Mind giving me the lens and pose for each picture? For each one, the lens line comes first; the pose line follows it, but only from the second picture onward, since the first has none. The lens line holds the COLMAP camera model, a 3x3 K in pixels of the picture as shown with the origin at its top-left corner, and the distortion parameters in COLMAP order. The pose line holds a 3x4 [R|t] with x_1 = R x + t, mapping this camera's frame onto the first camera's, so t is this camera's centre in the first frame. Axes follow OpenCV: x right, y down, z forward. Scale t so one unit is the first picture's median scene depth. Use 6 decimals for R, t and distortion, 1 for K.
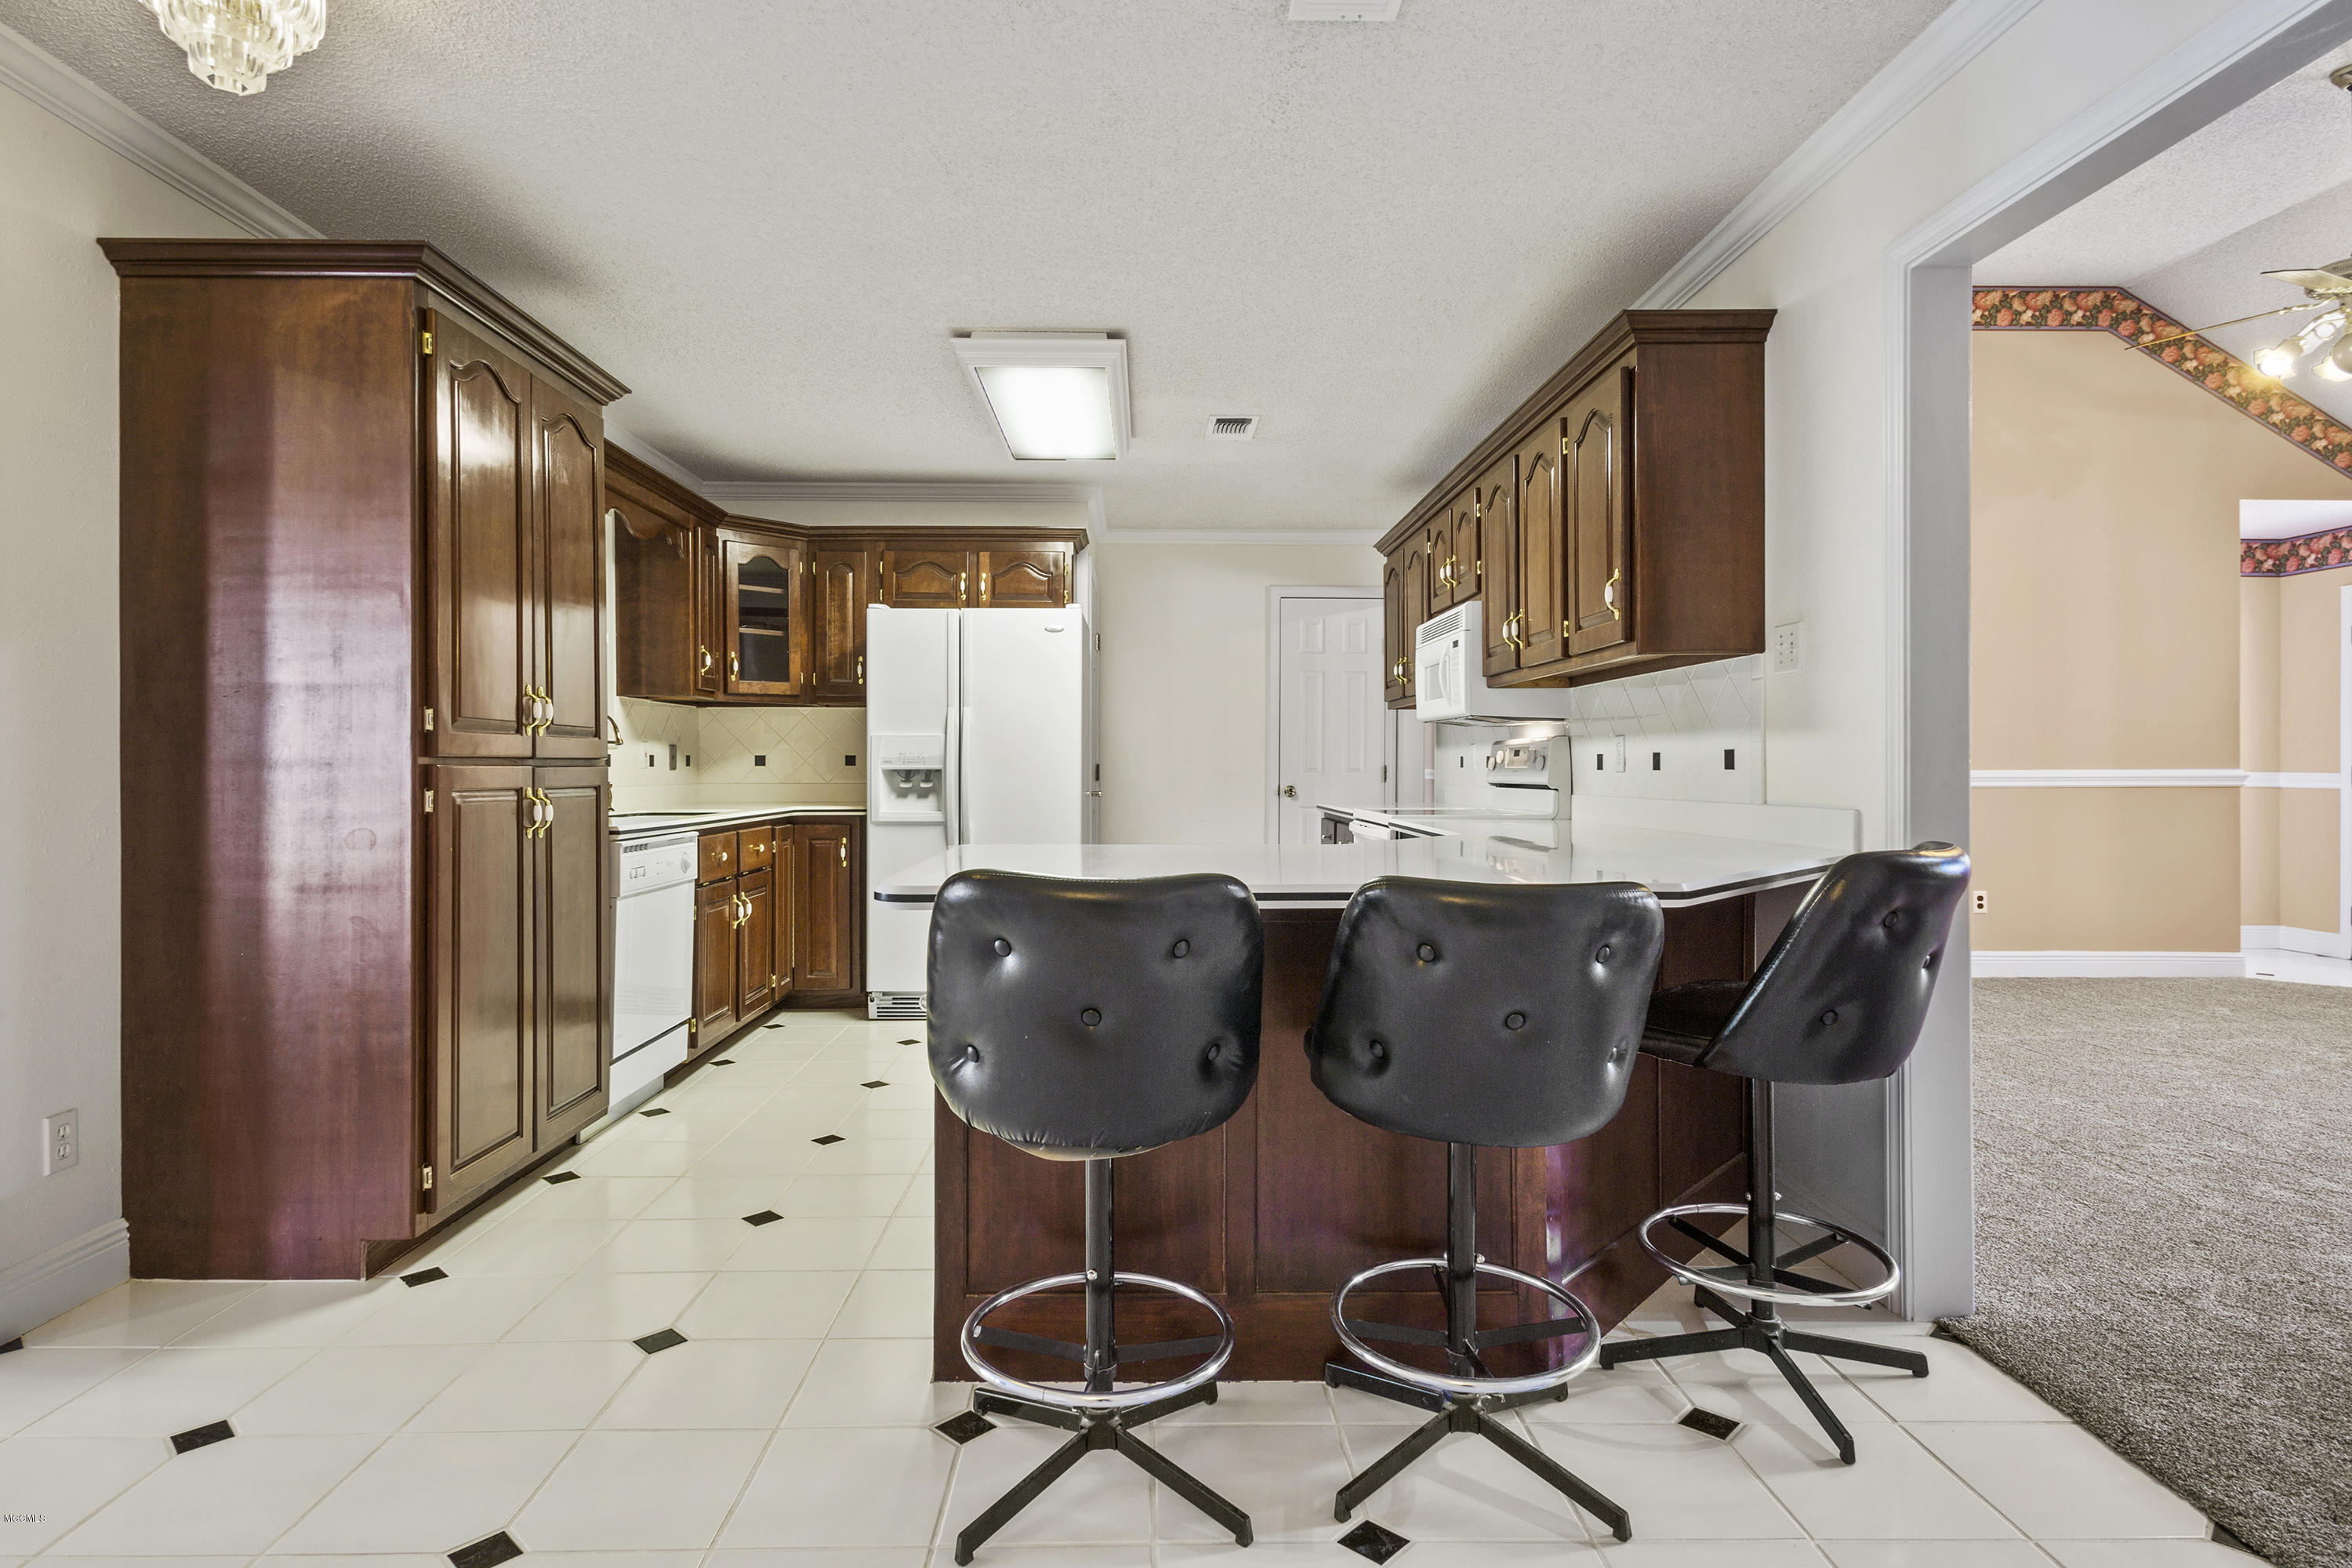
lens RADIAL K [[1238.9, 0, 1147.0], [0, 1238.9, 769.6], [0, 0, 1]] dist [0.020032, -0.004824]
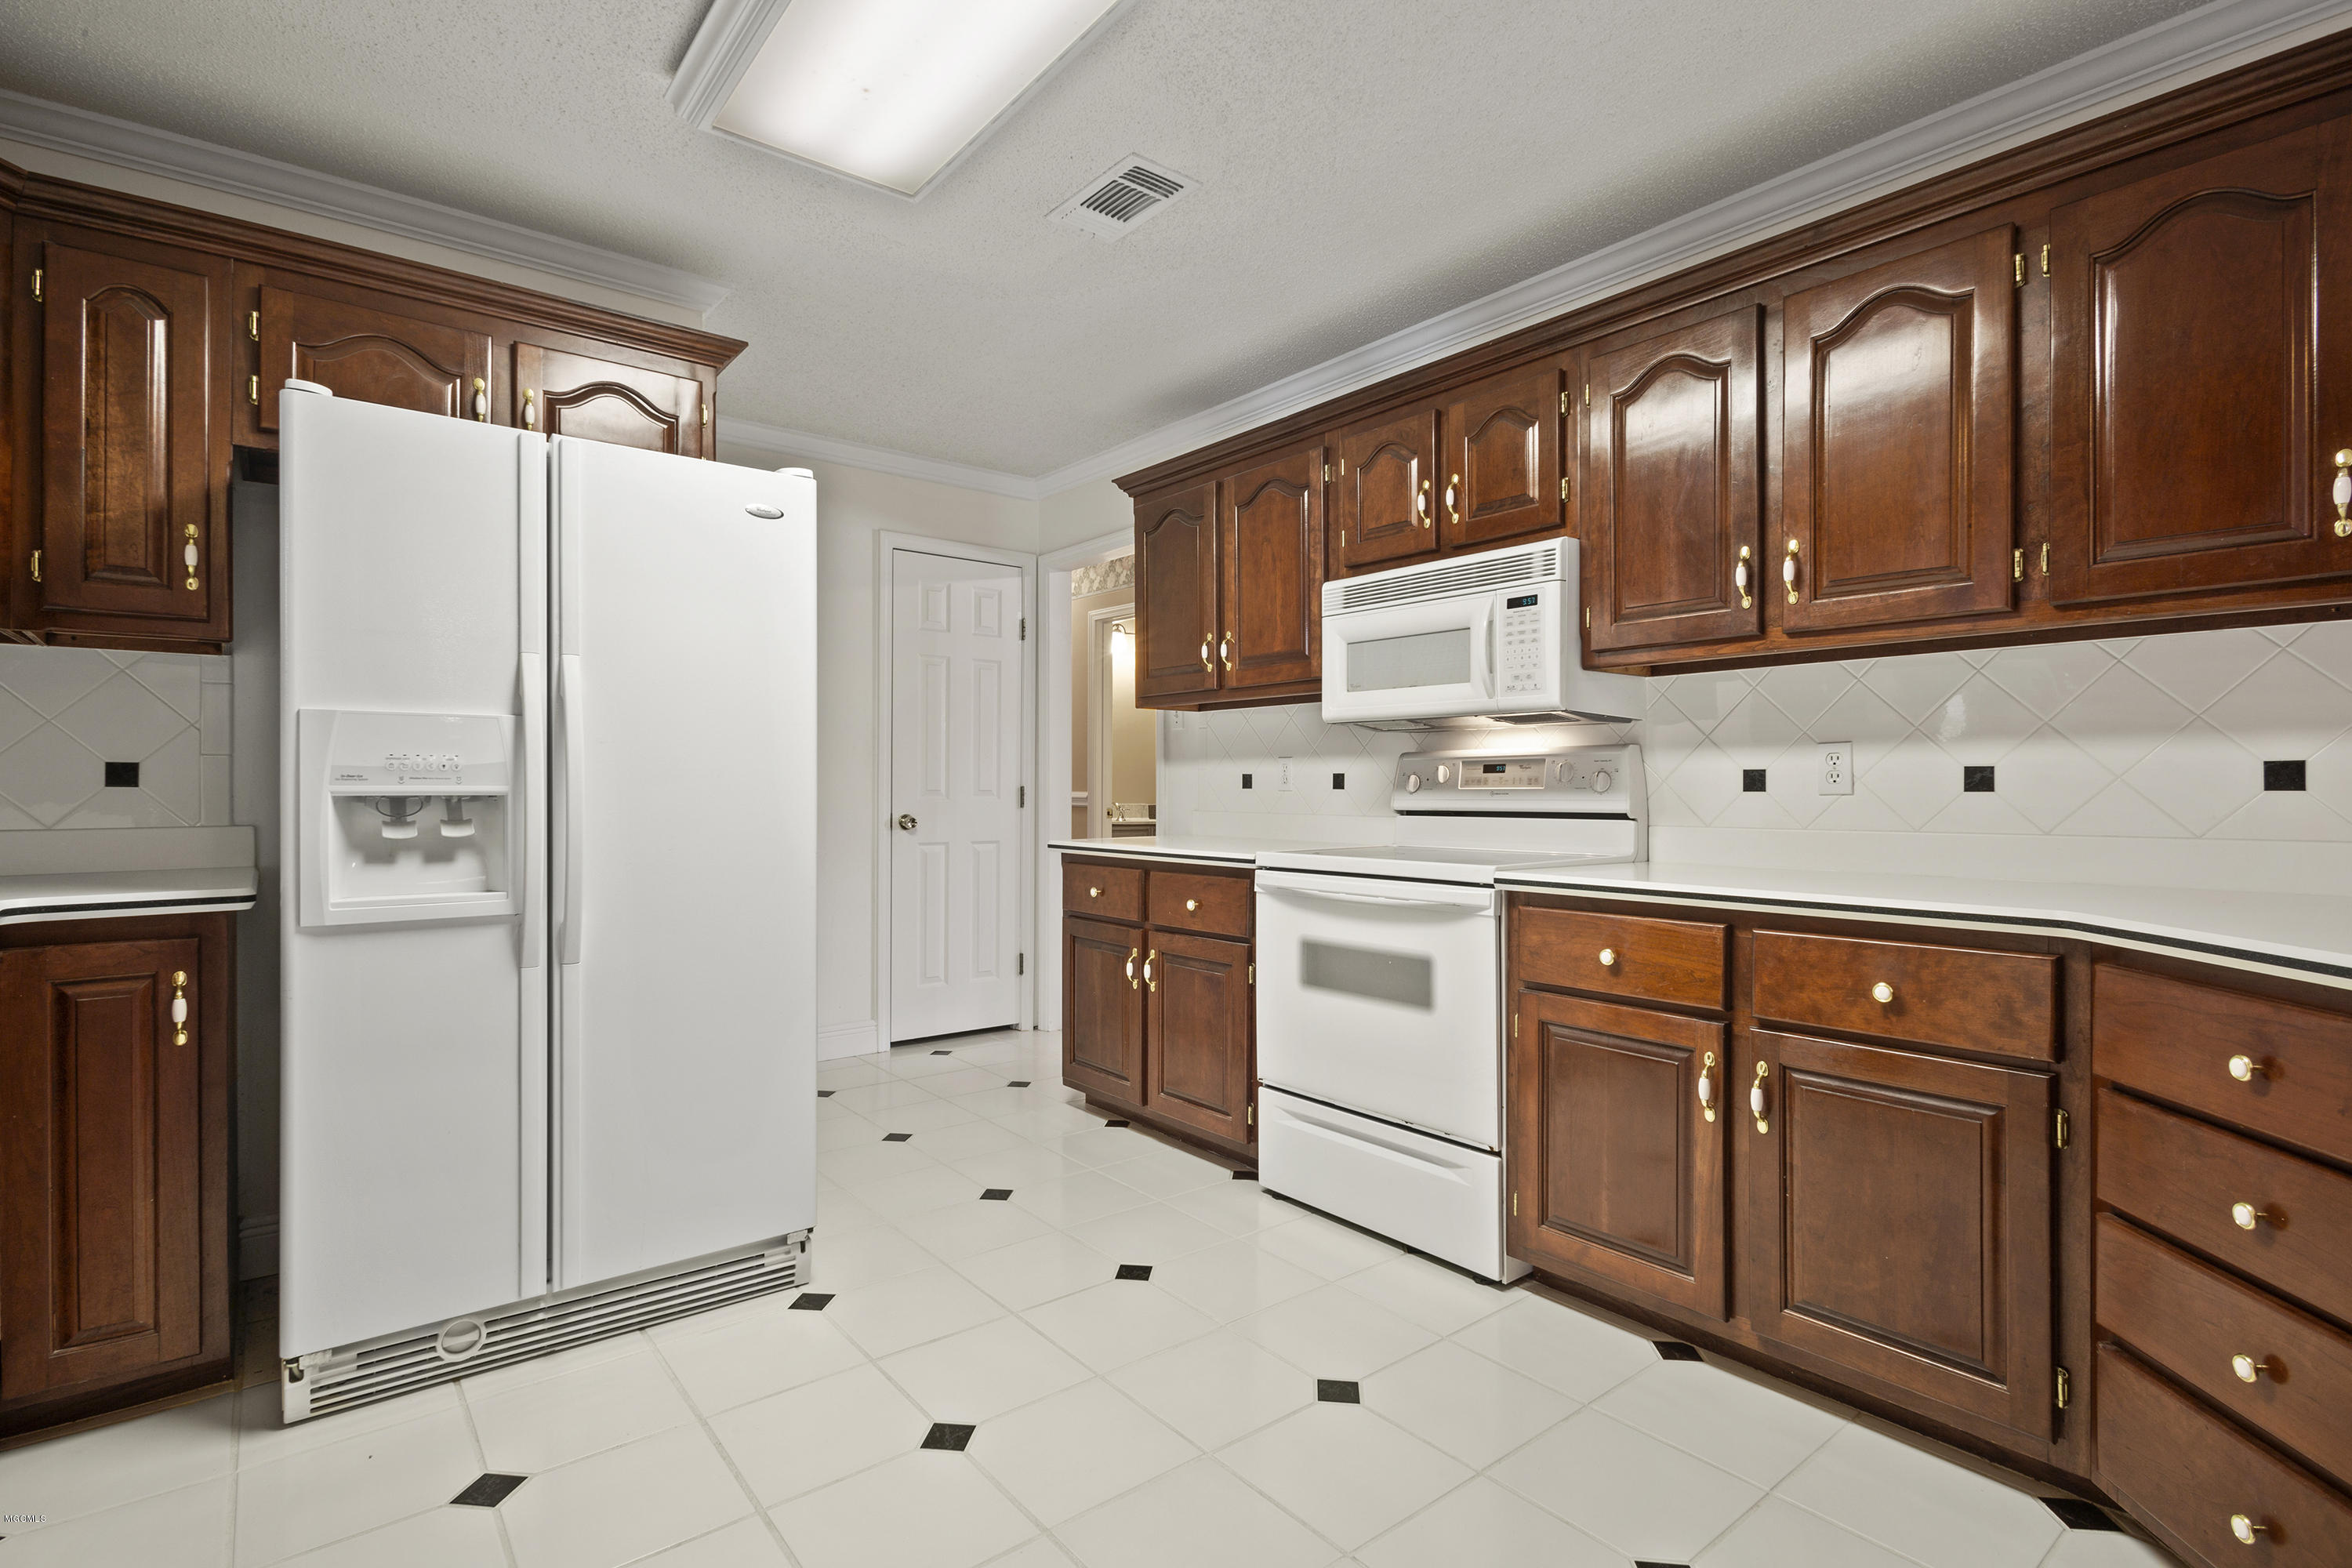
lens RADIAL K [[1129.3, 0, 1171.7], [0, 1129.3, 785.1], [0, 0, 1]] dist [0.009694, -0.001859]
pose [[0.786219, -0.000761, 0.617947, -0.227458], [0.002801, 0.999993, -0.002332, -0.002216], [-0.617941, 0.003564, 0.786216, 0.542468]]
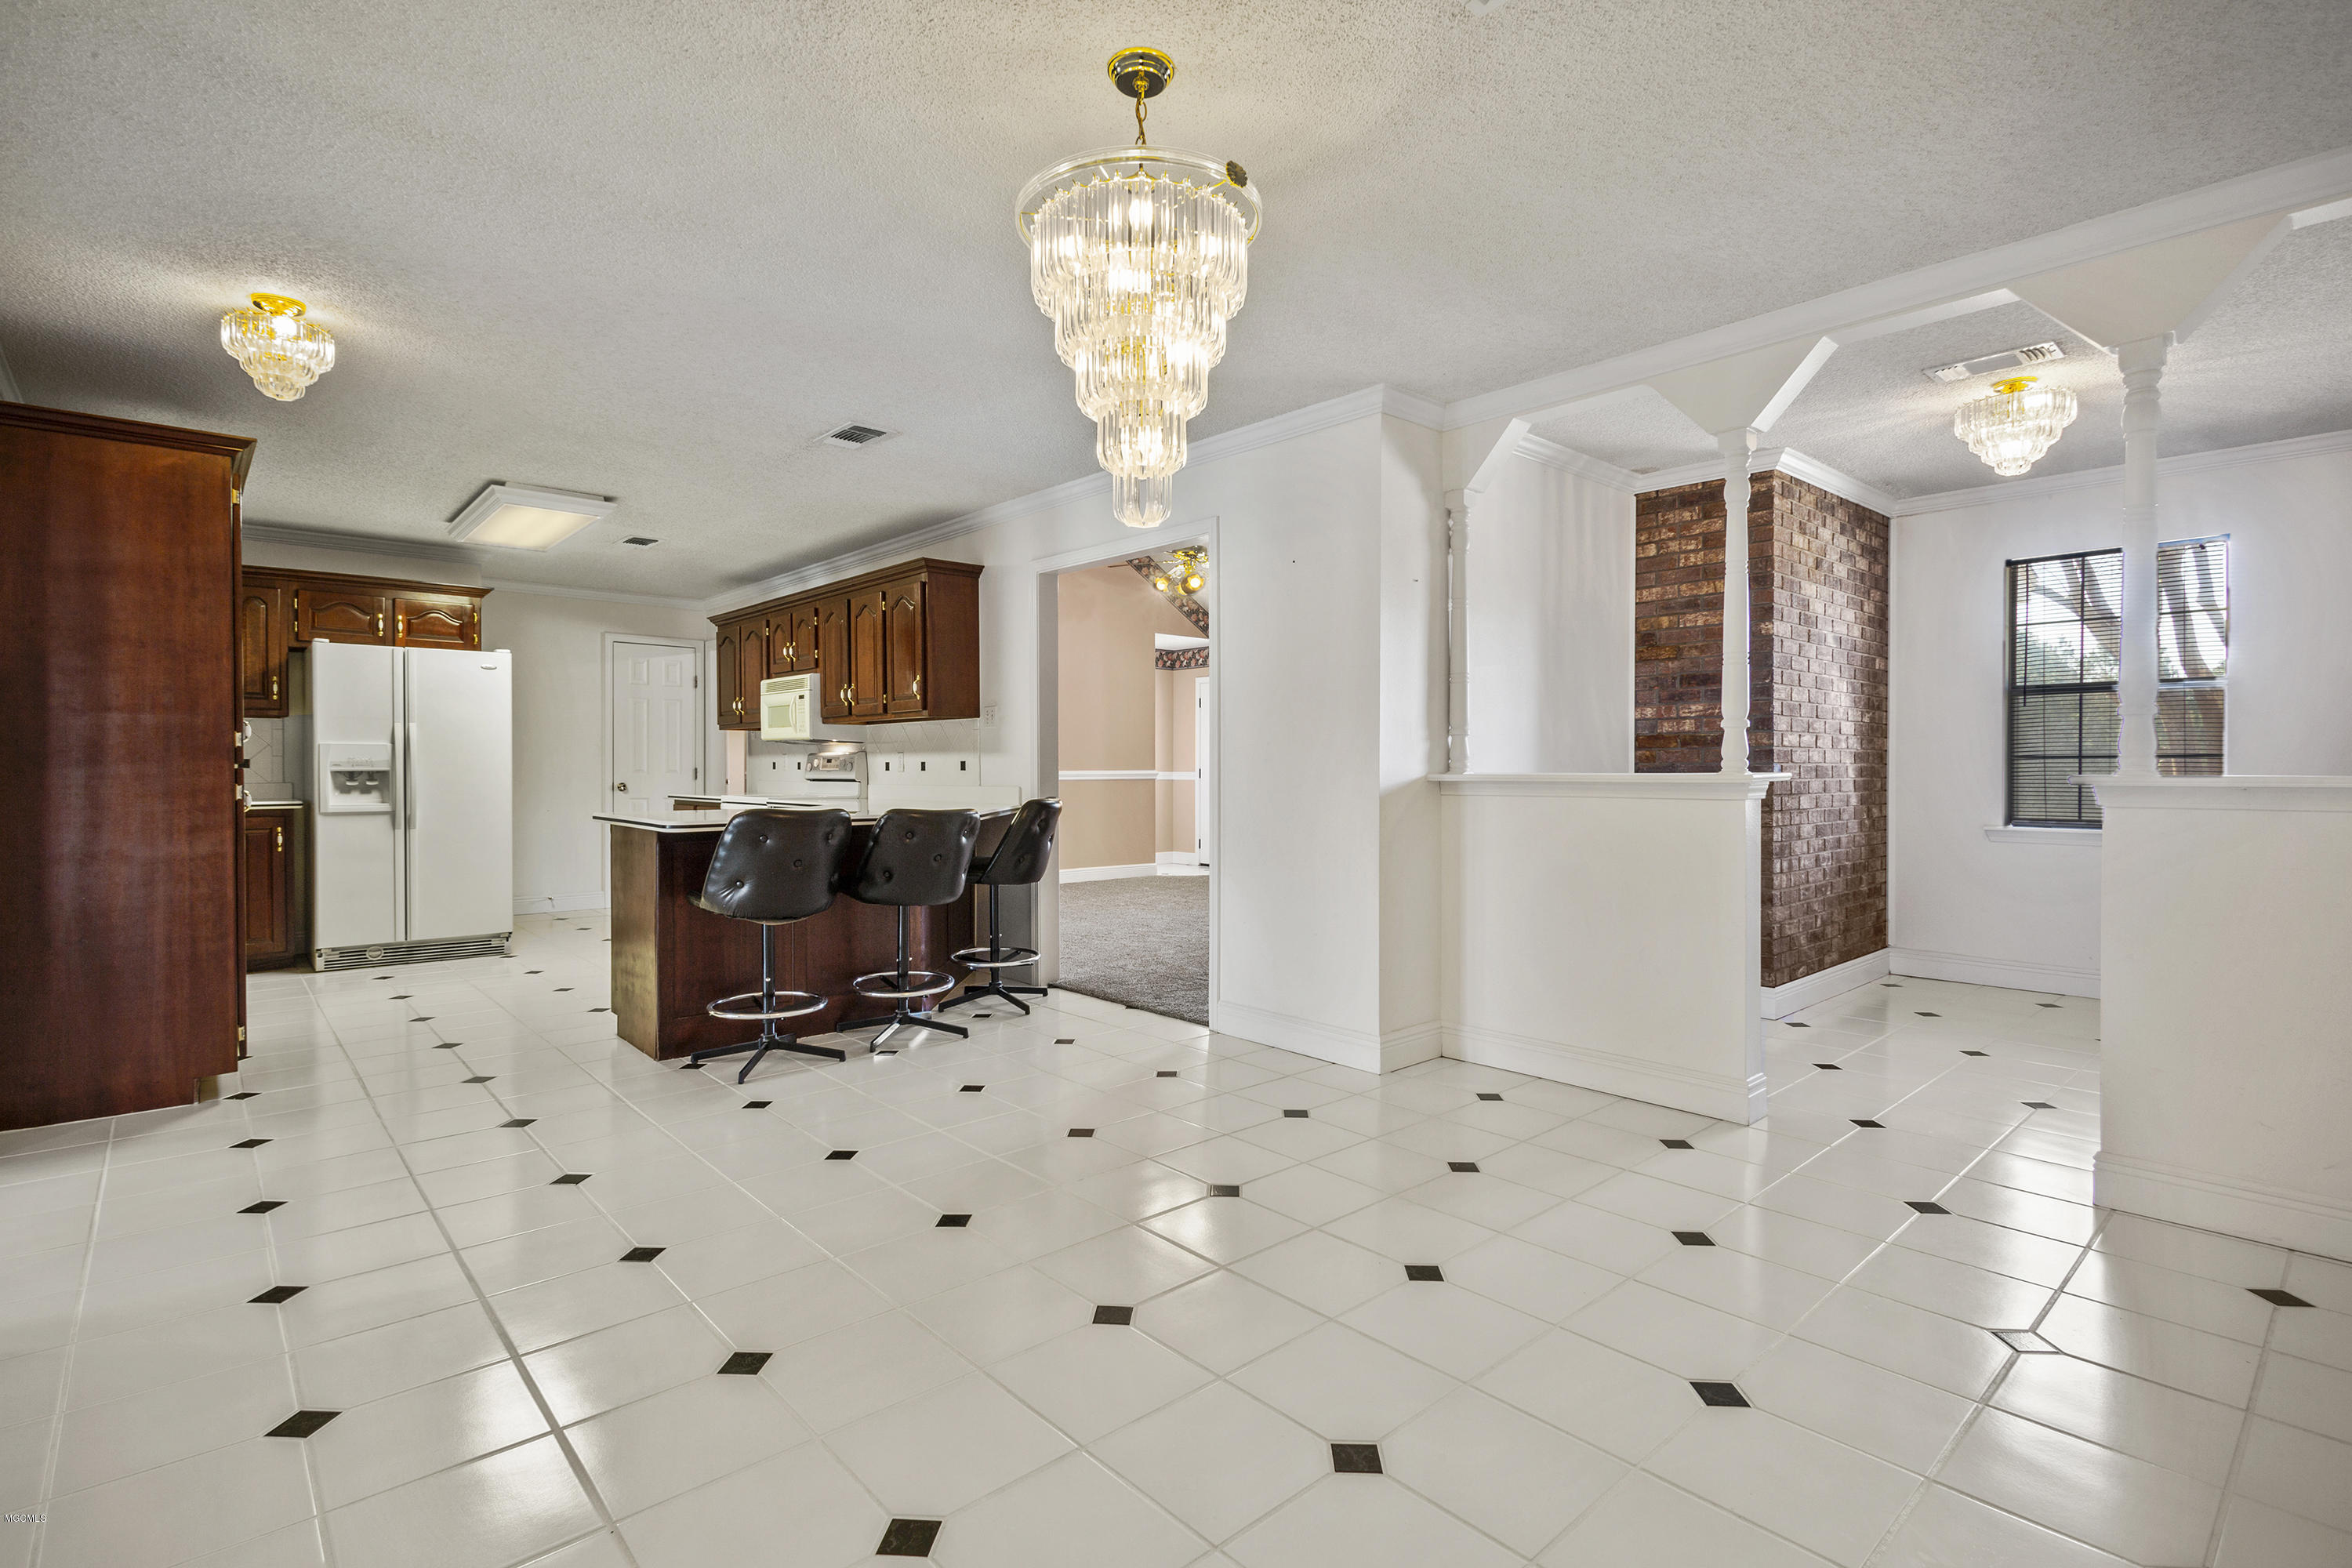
lens RADIAL K [[1129.3, 0, 1187.1], [0, 1129.3, 779.6], [0, 0, 1]] dist [0.009694, -0.001859]
pose [[0.747132, -0.006335, 0.664646, -0.329973], [0.001478, 0.999968, 0.007870, 0.000811], [-0.664674, -0.004898, 0.747117, -0.437220]]
